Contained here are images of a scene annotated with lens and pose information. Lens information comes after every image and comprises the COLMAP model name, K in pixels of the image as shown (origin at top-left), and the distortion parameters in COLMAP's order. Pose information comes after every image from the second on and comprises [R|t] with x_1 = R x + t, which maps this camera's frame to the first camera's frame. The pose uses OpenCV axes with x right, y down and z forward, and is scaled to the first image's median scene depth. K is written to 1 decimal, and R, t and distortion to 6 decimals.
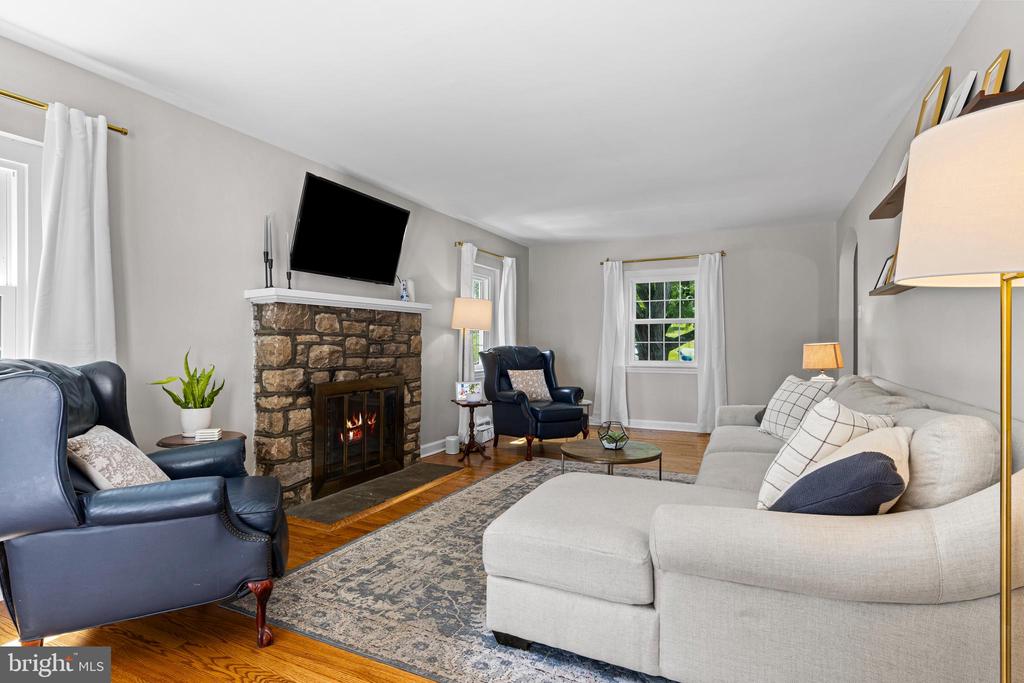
lens RADIAL K [[528.6, 0, 512.0], [0, 528.6, 341.5], [0, 0, 1]] dist [0.011061, -0.000646]
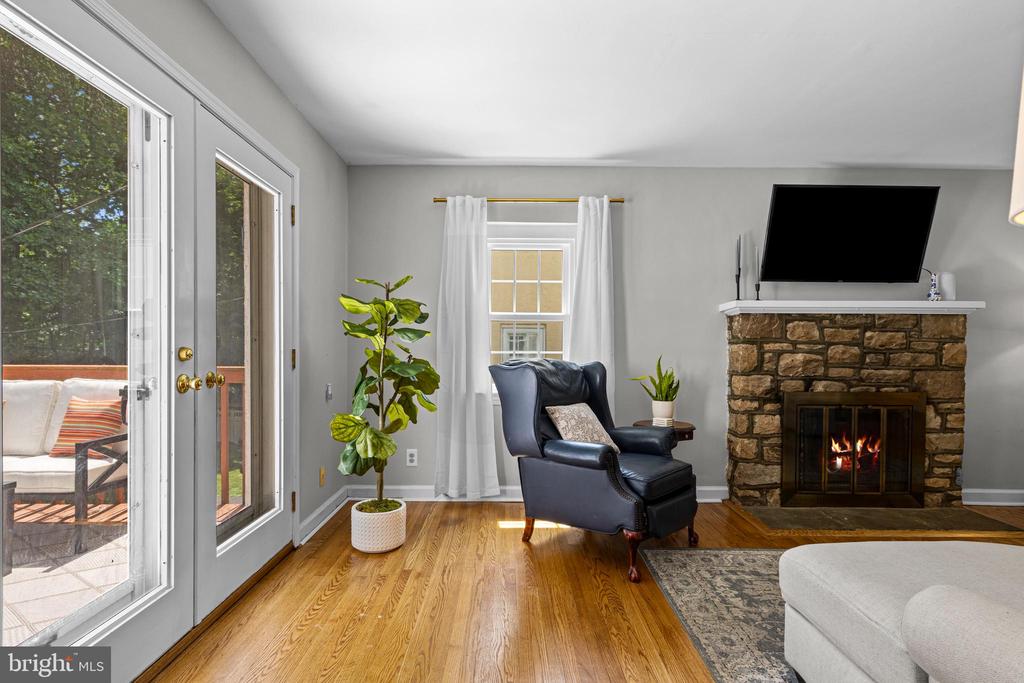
lens RADIAL K [[541.6, 0, 511.2], [0, 541.6, 355.6], [0, 0, 1]] dist [0.003998, 0.000301]
pose [[0.422840, 0.015221, -0.906076, 0.349645], [-0.007318, 0.999884, 0.013381, 0.001122], [0.906175, 0.000973, 0.422903, 0.095421]]
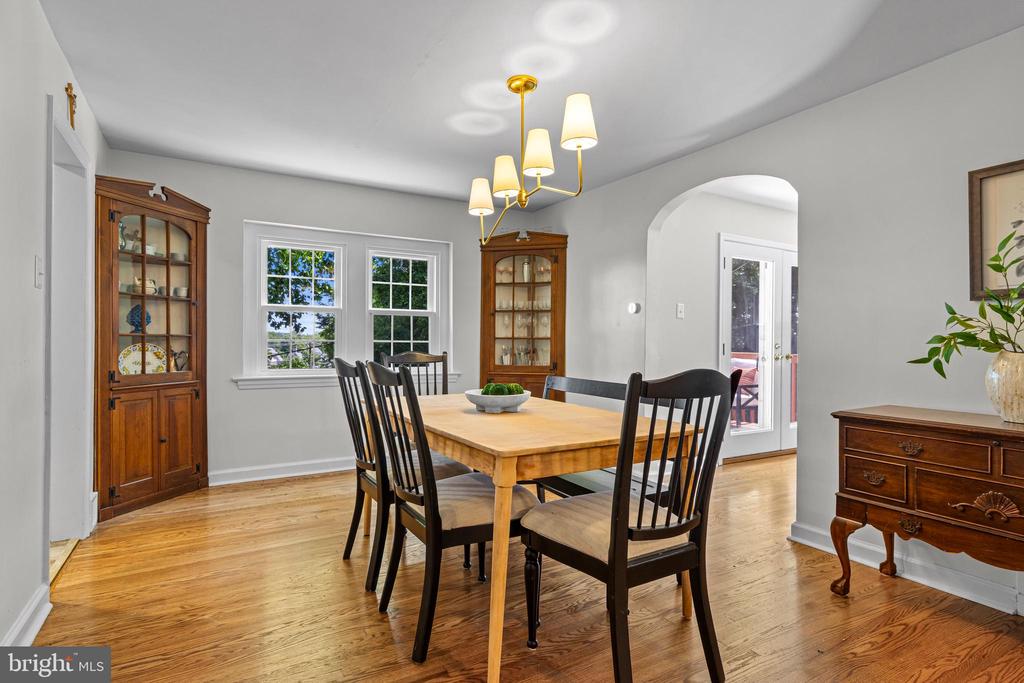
lens RADIAL K [[528.6, 0, 512.0], [0, 528.6, 341.5], [0, 0, 1]] dist [0.011061, -0.000646]
pose [[-0.574690, 0.000048, -0.818371, 1.644618], [-0.007601, 0.999957, 0.005397, -0.006998], [0.818336, 0.009322, -0.574665, 0.325305]]
